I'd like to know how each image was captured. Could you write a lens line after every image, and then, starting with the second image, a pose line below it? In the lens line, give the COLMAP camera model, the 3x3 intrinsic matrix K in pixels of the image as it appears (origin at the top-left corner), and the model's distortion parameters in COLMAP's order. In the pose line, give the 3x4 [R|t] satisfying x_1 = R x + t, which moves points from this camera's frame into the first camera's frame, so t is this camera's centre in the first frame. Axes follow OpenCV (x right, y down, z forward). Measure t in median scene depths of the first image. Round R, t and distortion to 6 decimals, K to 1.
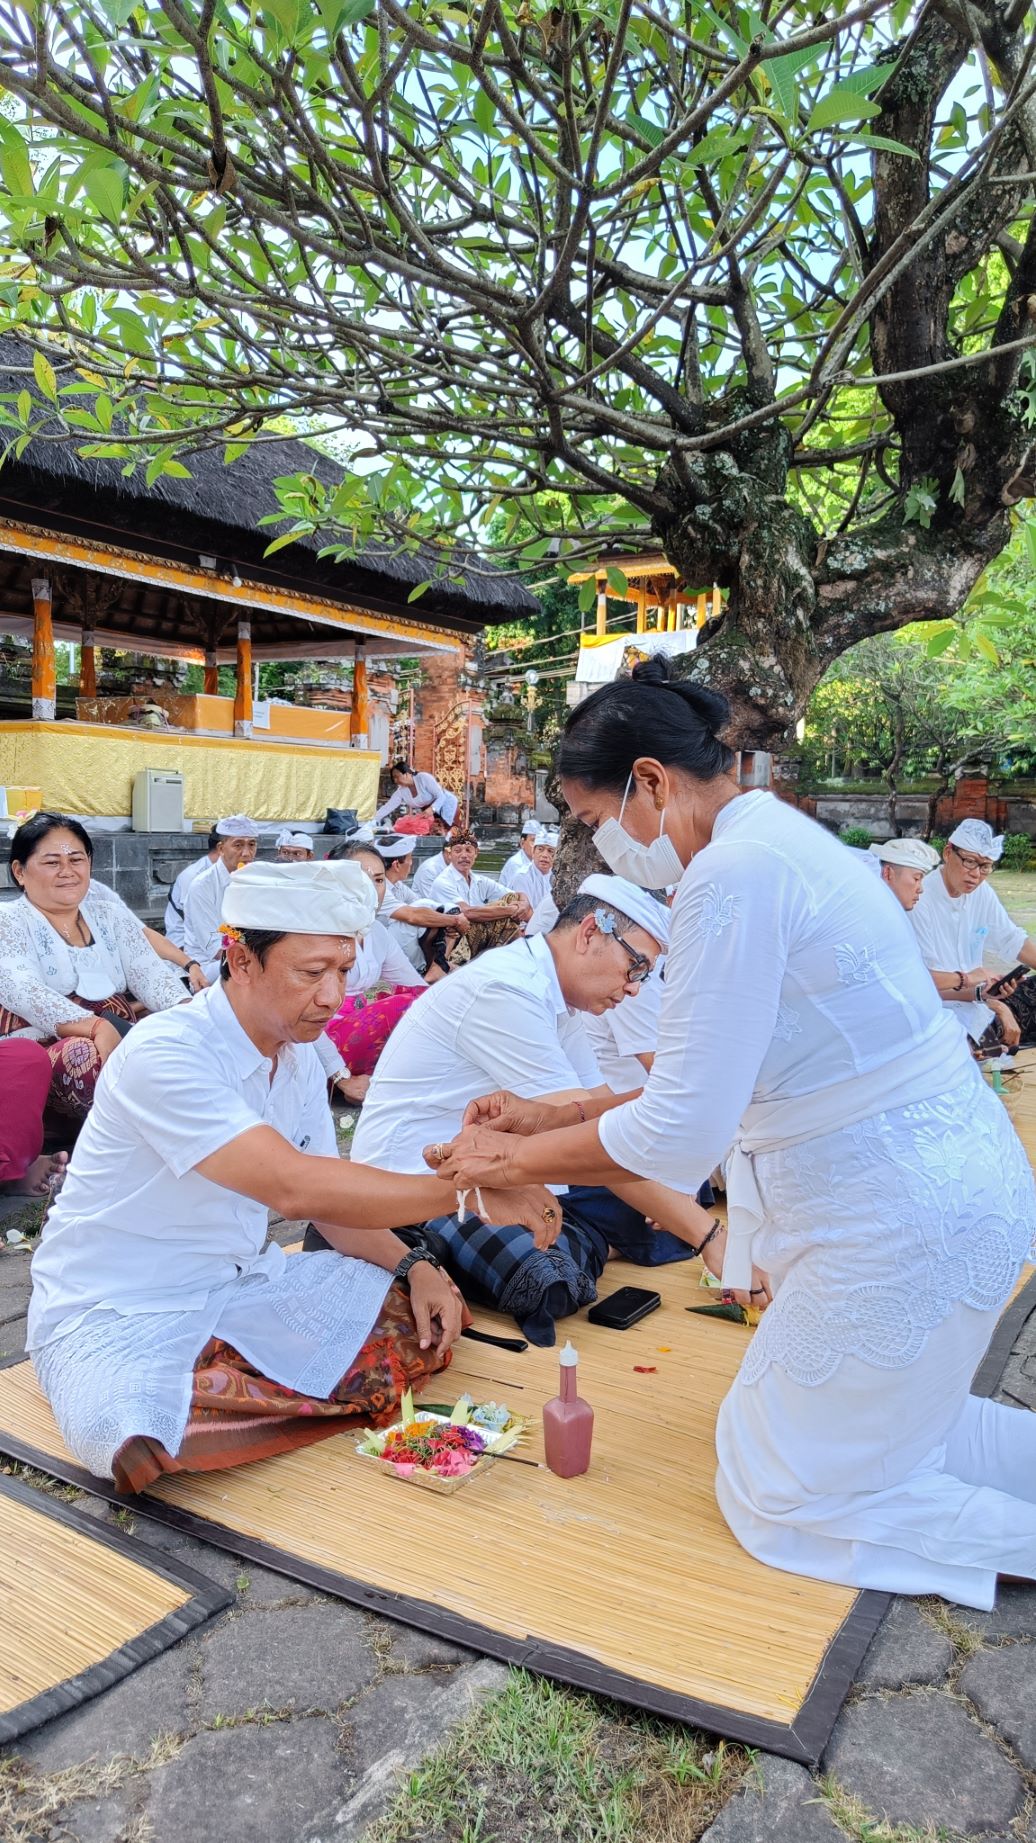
lens RADIAL K [[1299.5, 0, 507.3], [0, 1299.5, 922.1], [0, 0, 1]] dist [0.005205, -0.008748]
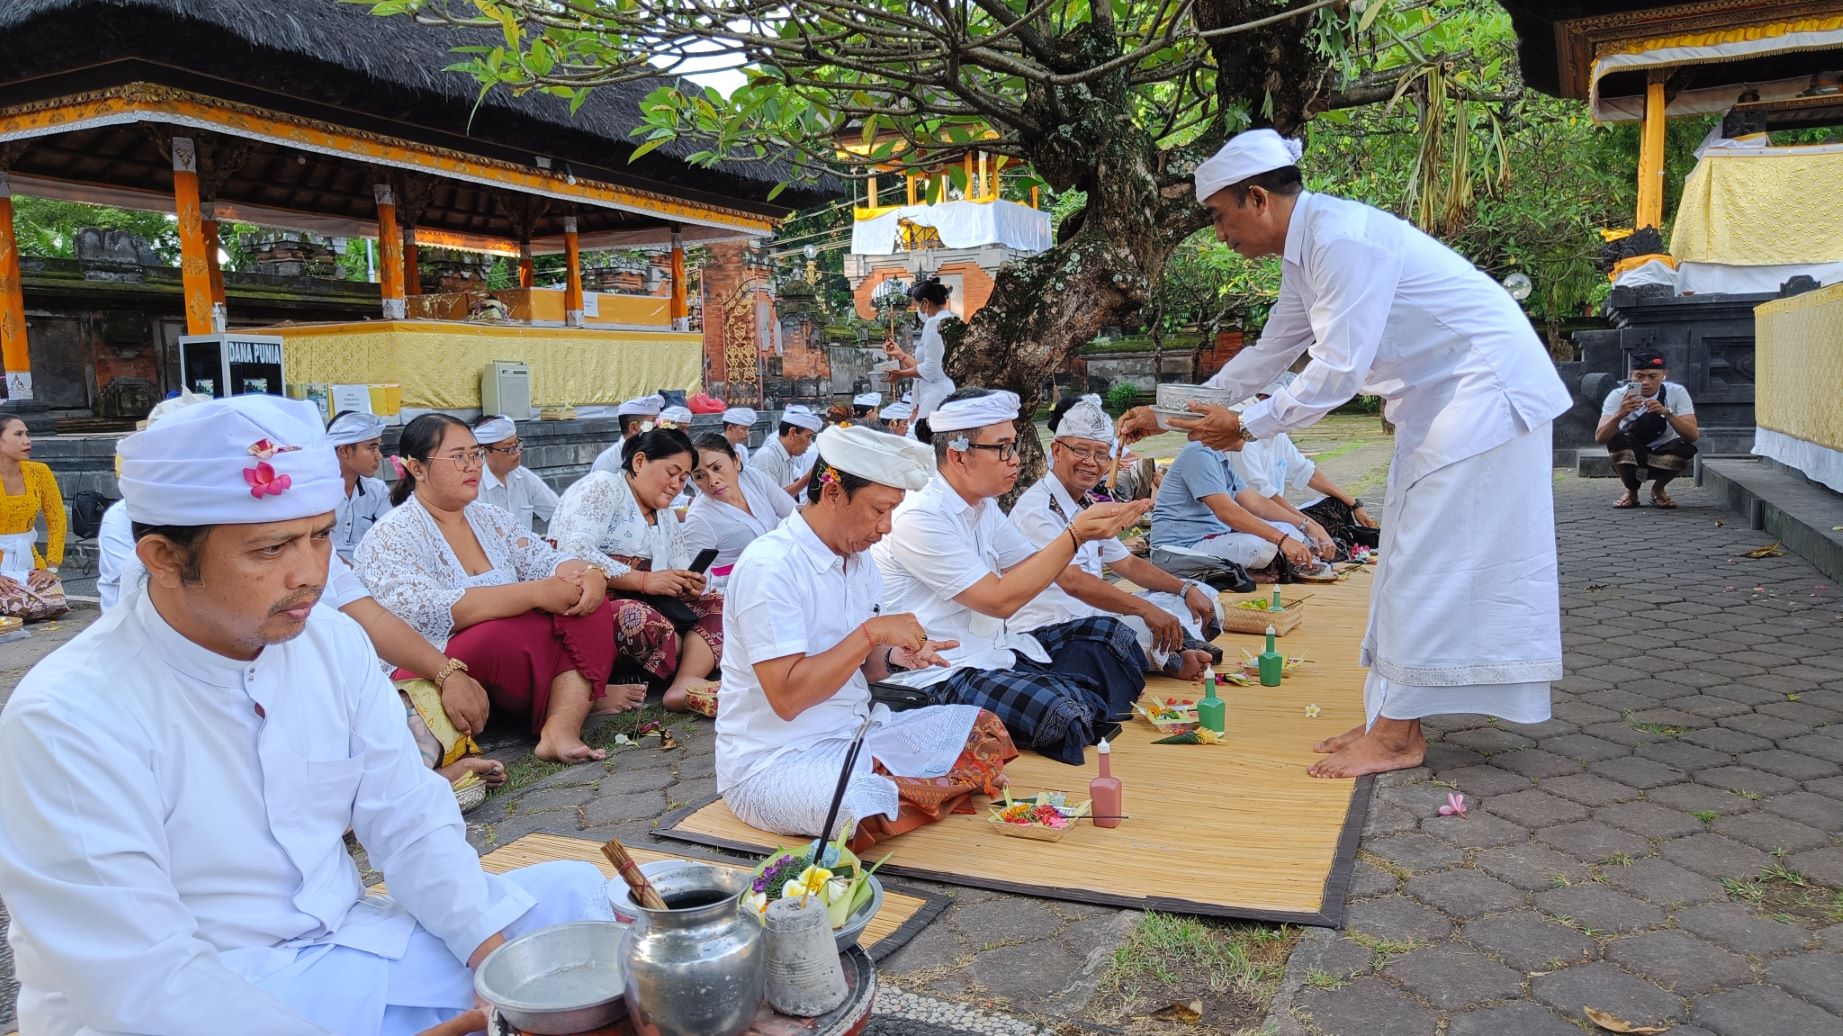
lens RADIAL K [[1295.4, 0, 919.7], [0, 1295.4, 527.0], [0, 0, 1]] dist [-0.003629, 0.003206]
pose [[0.991654, -0.062318, 0.112864, -0.067961], [0.059083, 0.997747, 0.031785, 0.003238], [-0.114590, -0.024852, 0.993102, -0.091437]]
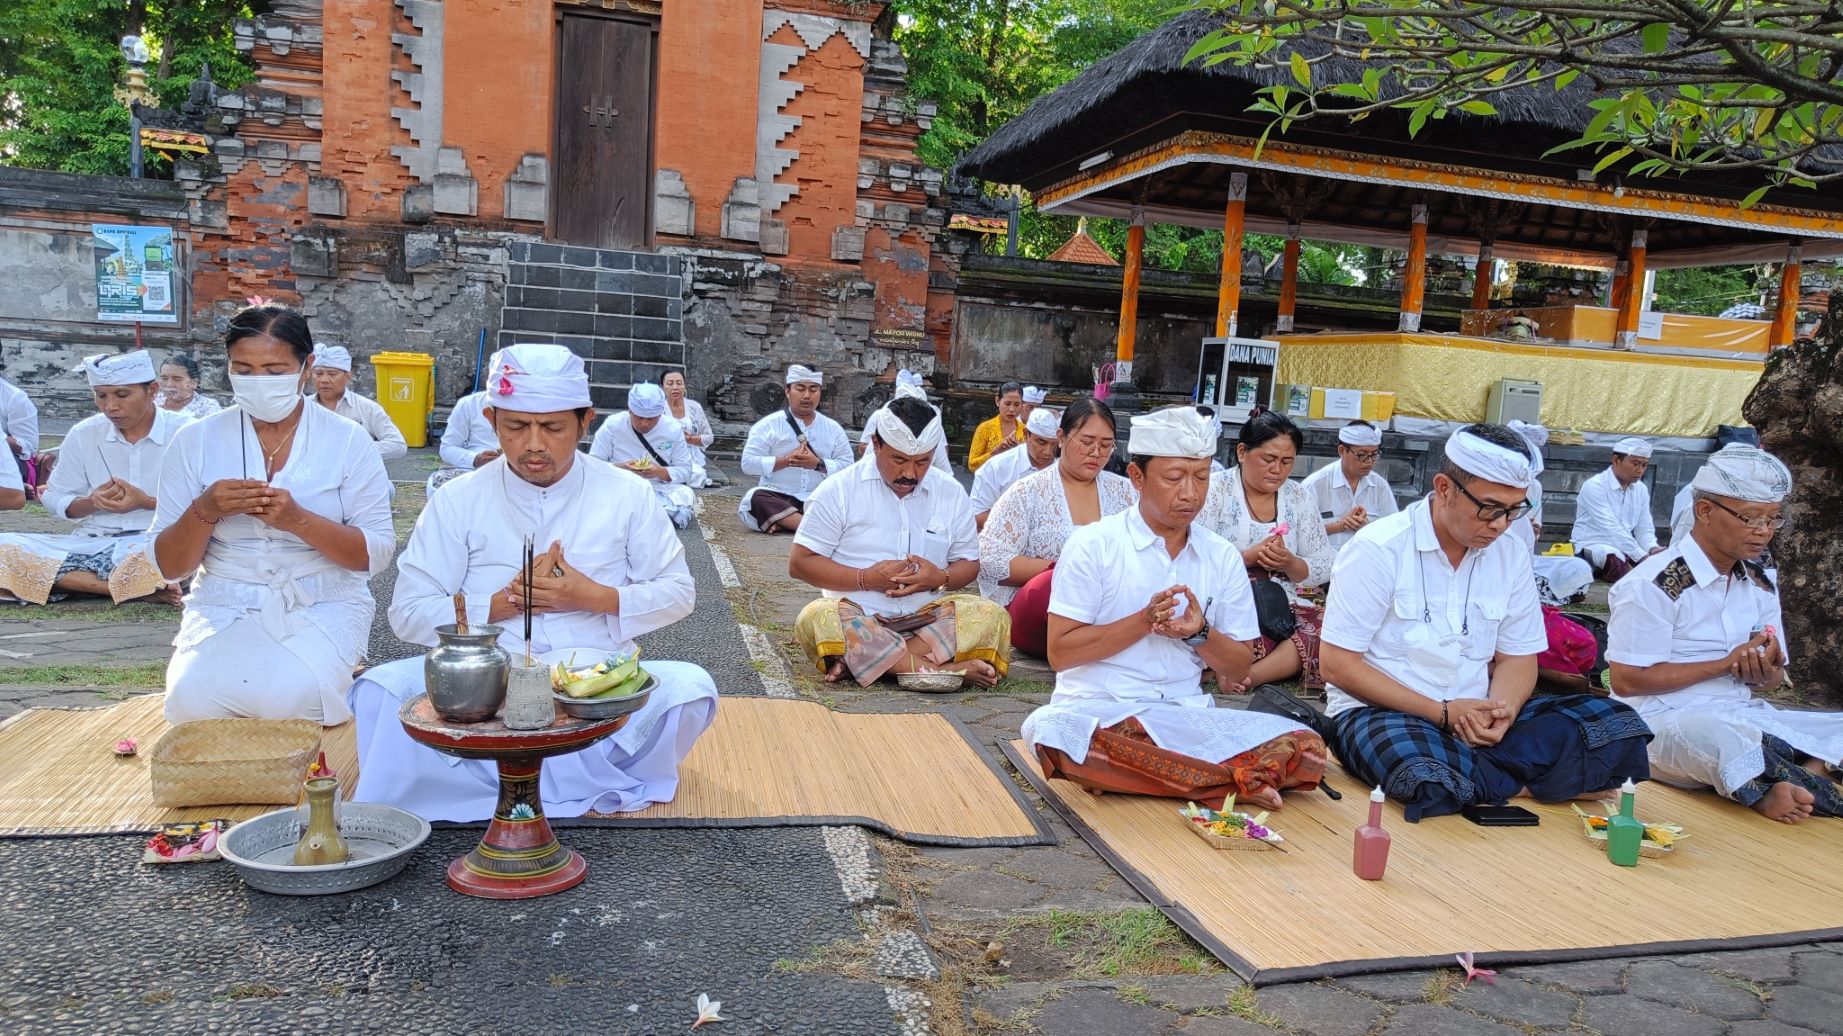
lens RADIAL K [[1295.4, 0, 919.7], [0, 1295.4, 527.0], [0, 0, 1]] dist [-0.003629, 0.003206]
pose [[0.704801, 0.103609, -0.701798, 0.145680], [-0.104306, 0.993660, 0.041946, 0.006497], [0.701695, 0.043638, 0.711140, -0.068947]]
